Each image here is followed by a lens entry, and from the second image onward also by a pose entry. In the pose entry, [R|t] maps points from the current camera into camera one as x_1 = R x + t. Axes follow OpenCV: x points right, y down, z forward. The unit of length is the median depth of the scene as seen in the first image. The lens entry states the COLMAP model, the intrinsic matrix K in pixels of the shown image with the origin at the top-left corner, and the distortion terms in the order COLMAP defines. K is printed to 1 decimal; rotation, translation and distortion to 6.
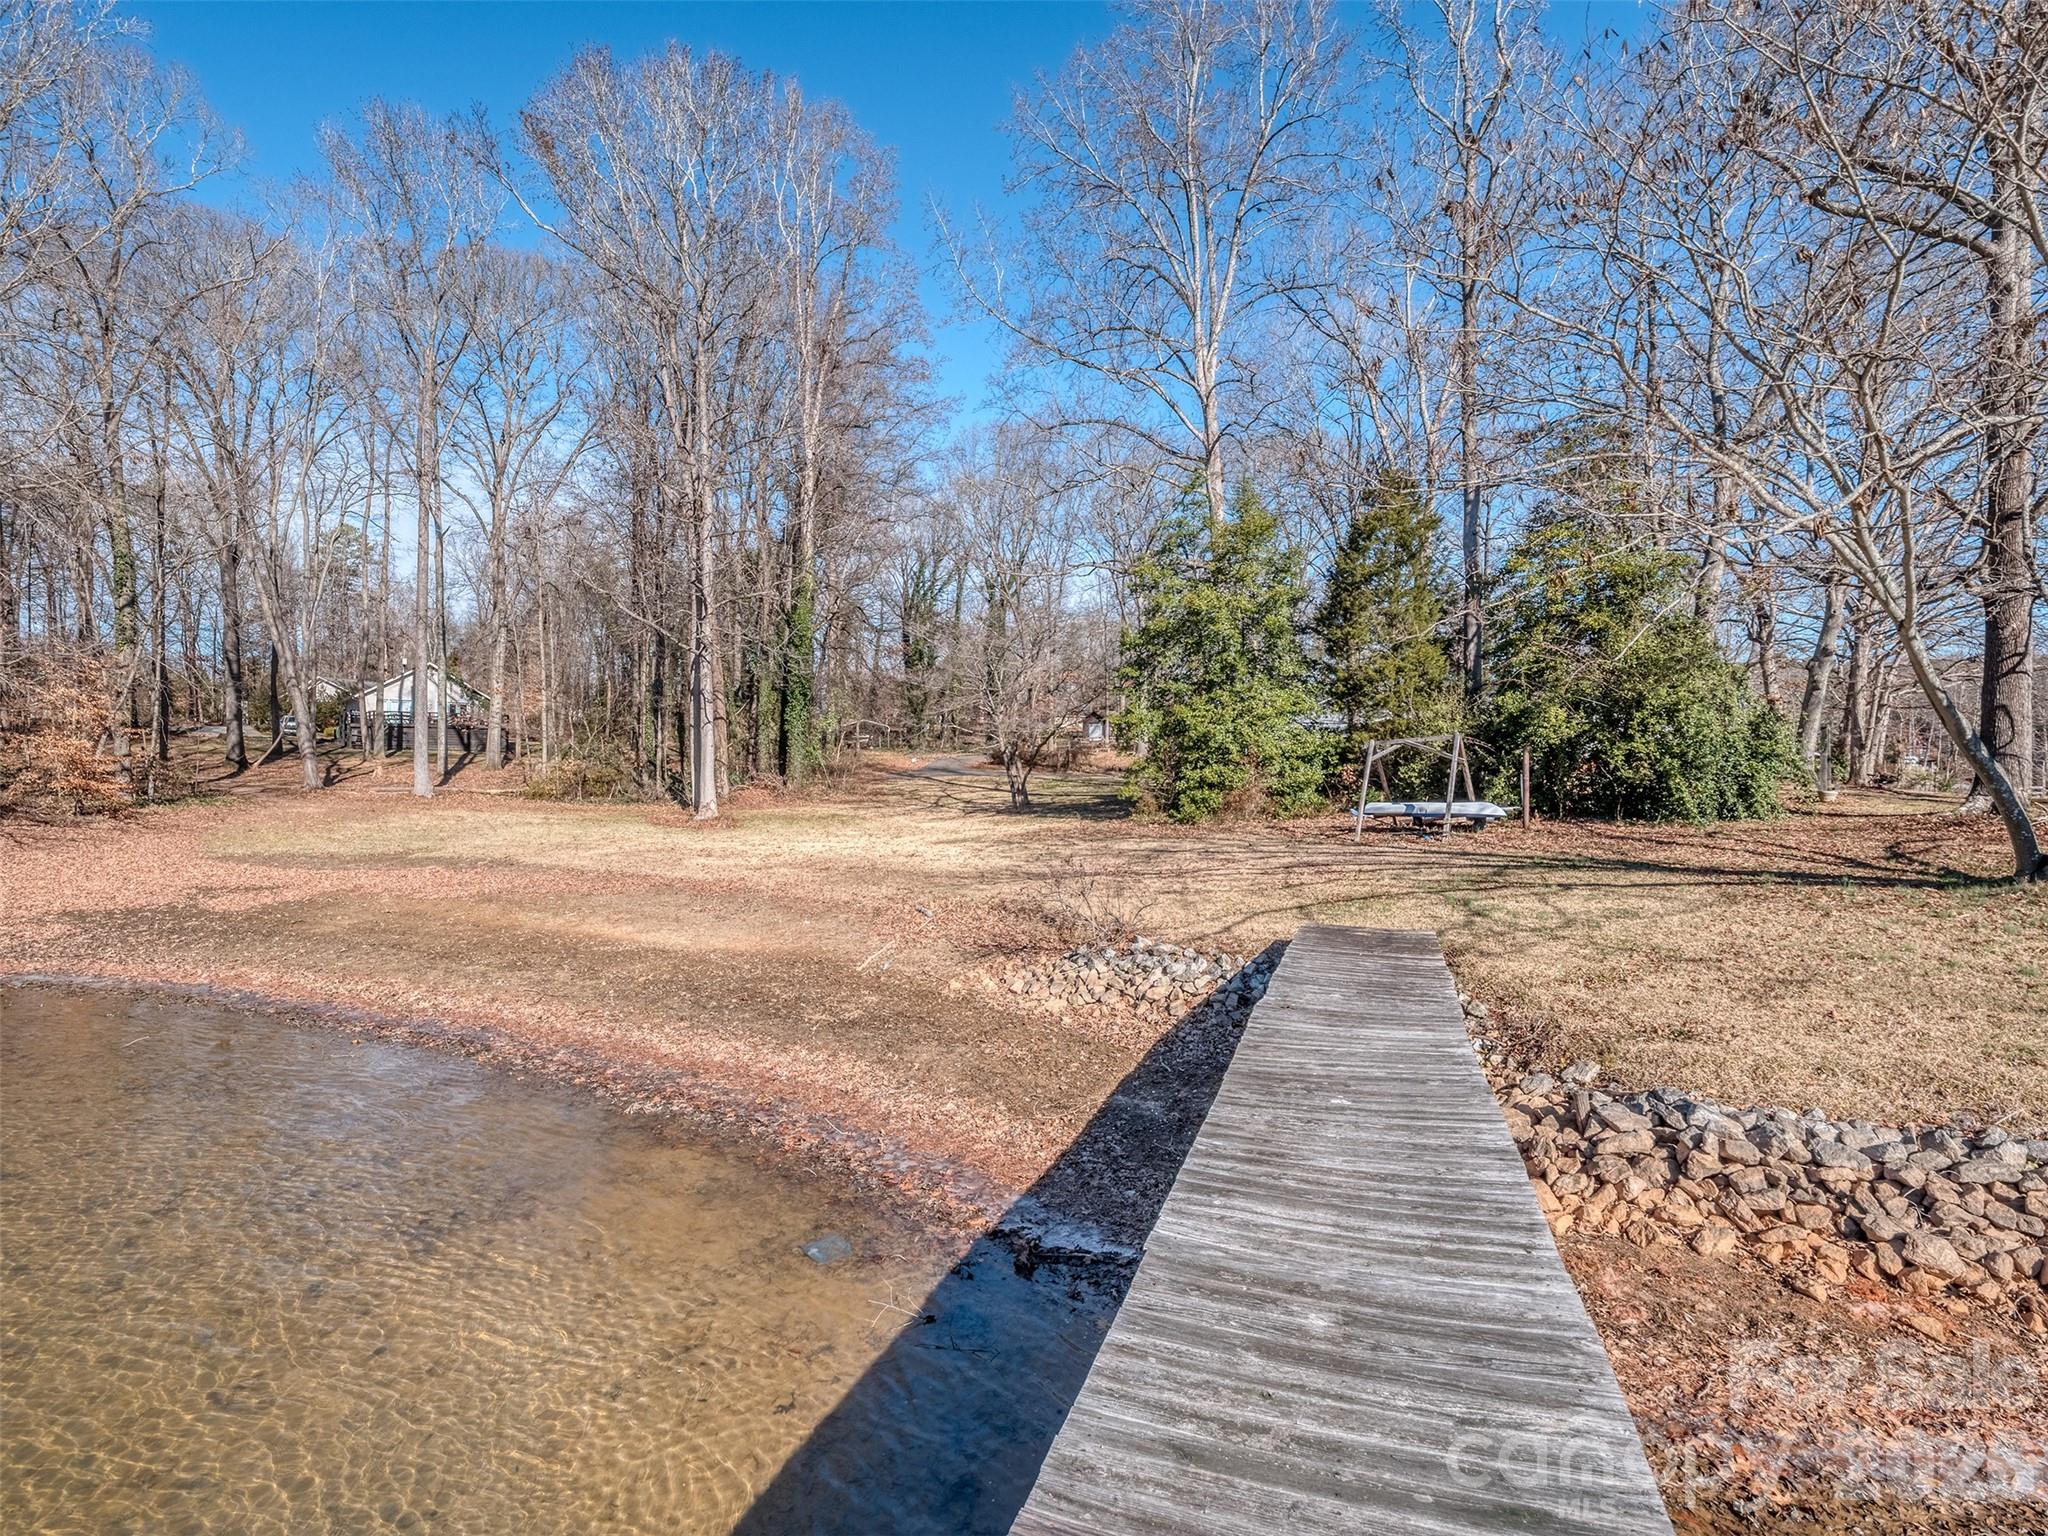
lens RADIAL K [[1011.8, 0, 1009.1], [0, 1011.8, 765.1], [0, 0, 1]] dist [-0.003229, -0.001899]
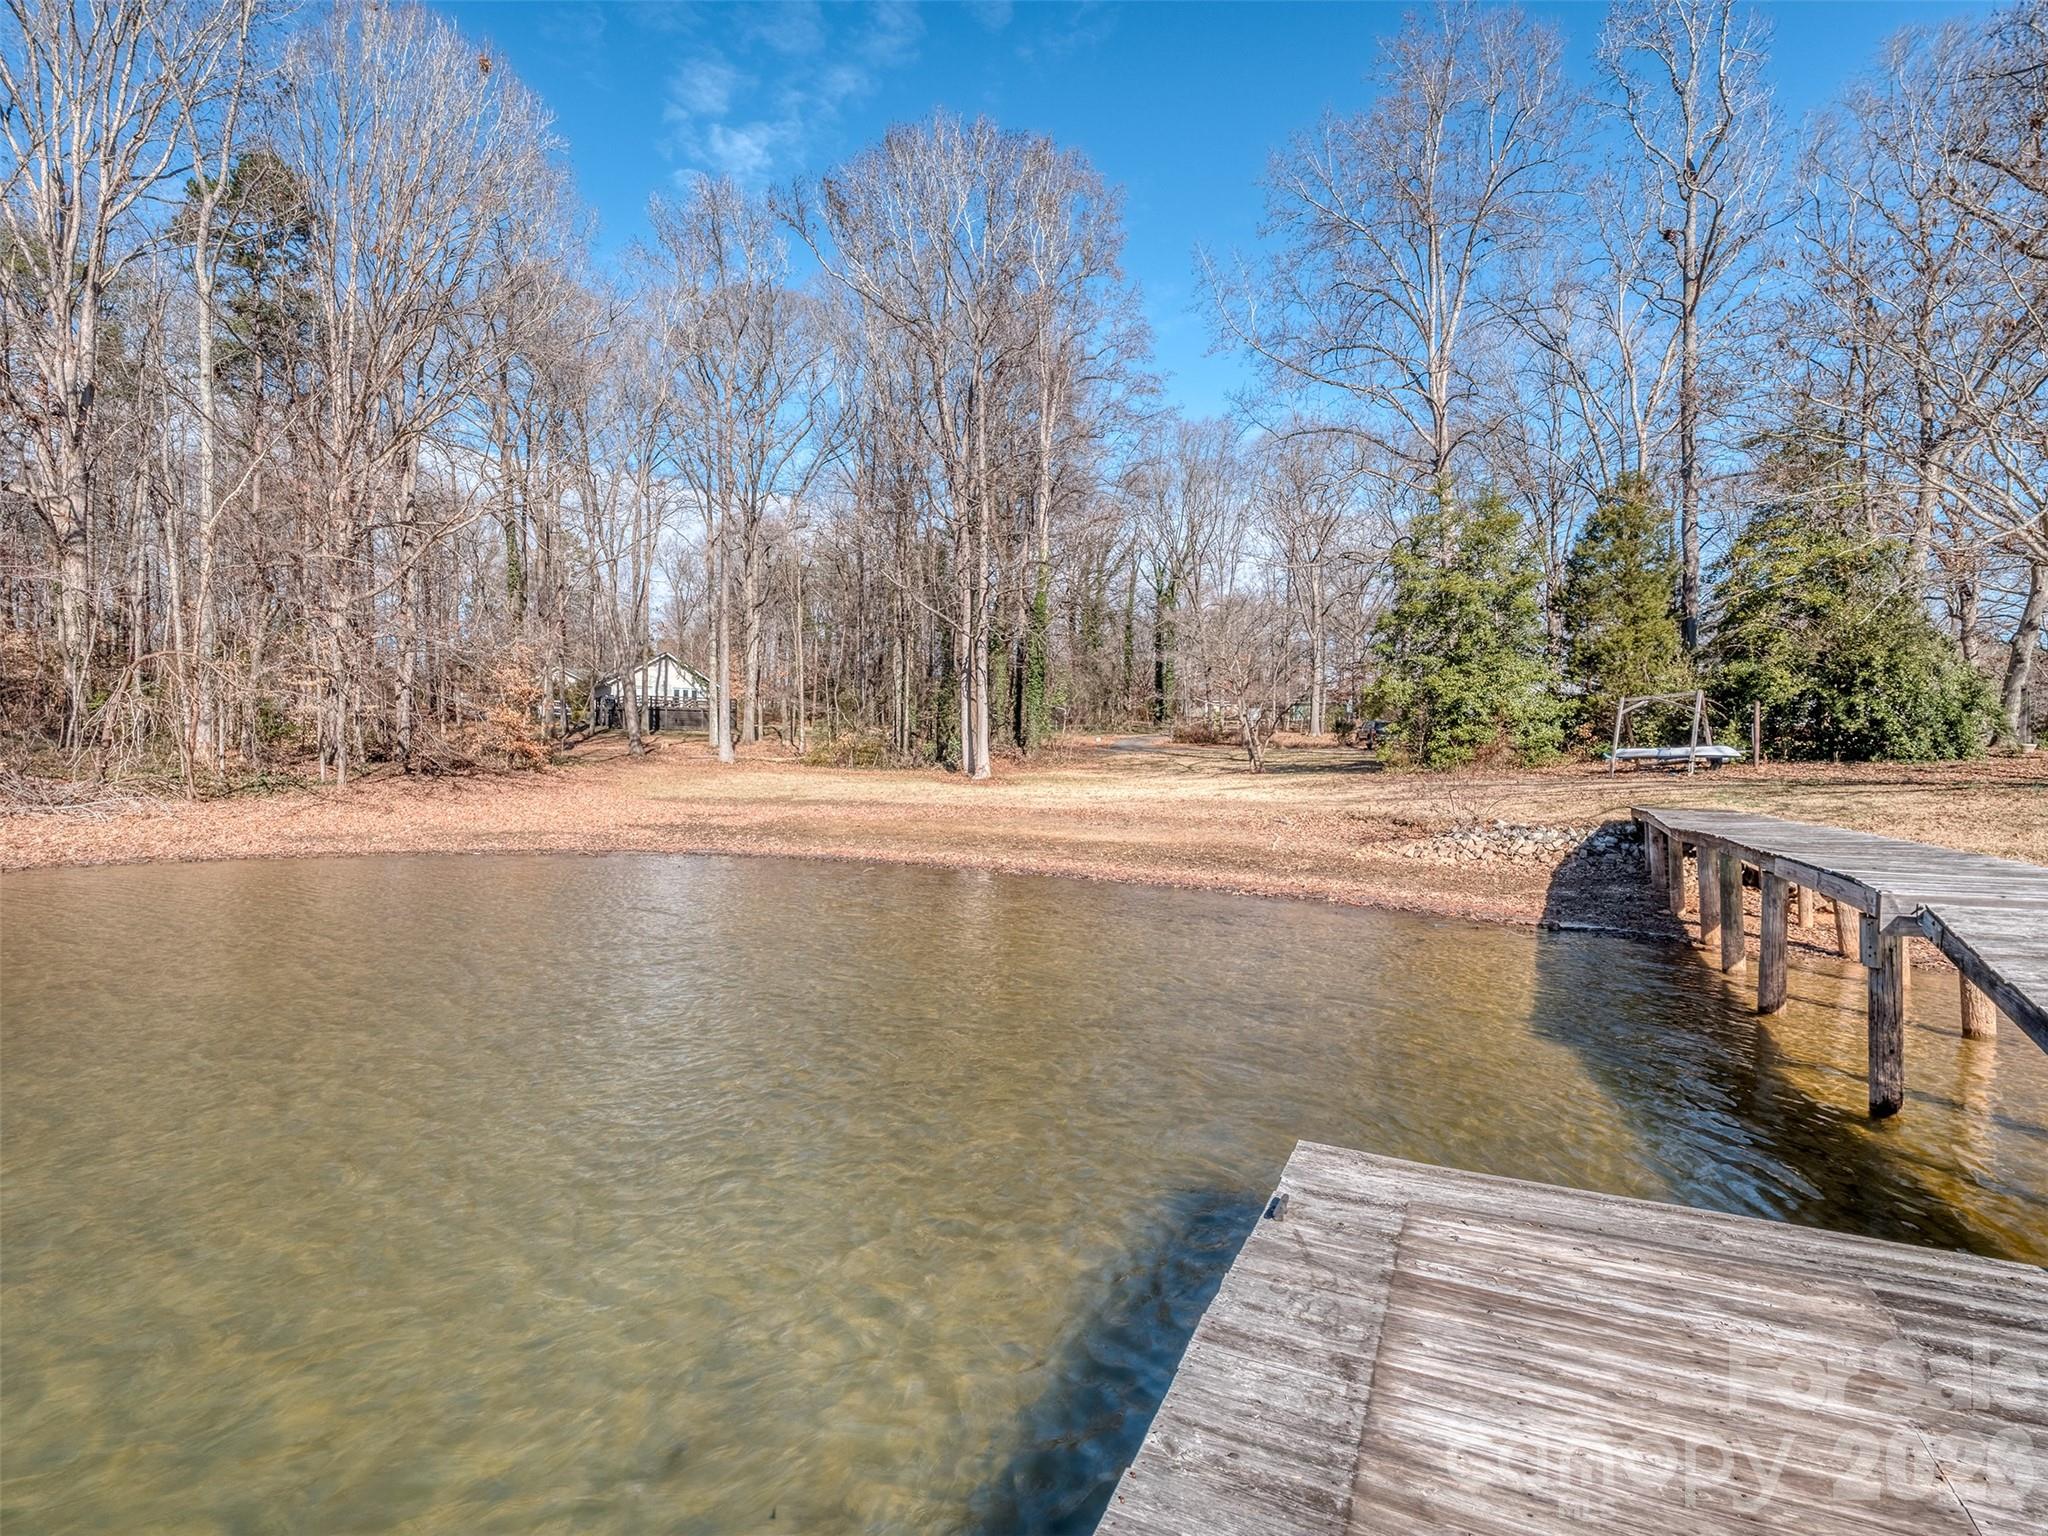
lens RADIAL K [[1011.8, 0, 1031.2], [0, 1011.8, 772.4], [0, 0, 1]] dist [-0.003229, -0.001899]
pose [[0.994647, 0.002980, -0.103284, -0.177329], [-0.001287, 0.999864, 0.016453, 0.035803], [0.103319, -0.016232, 0.994516, -0.231246]]
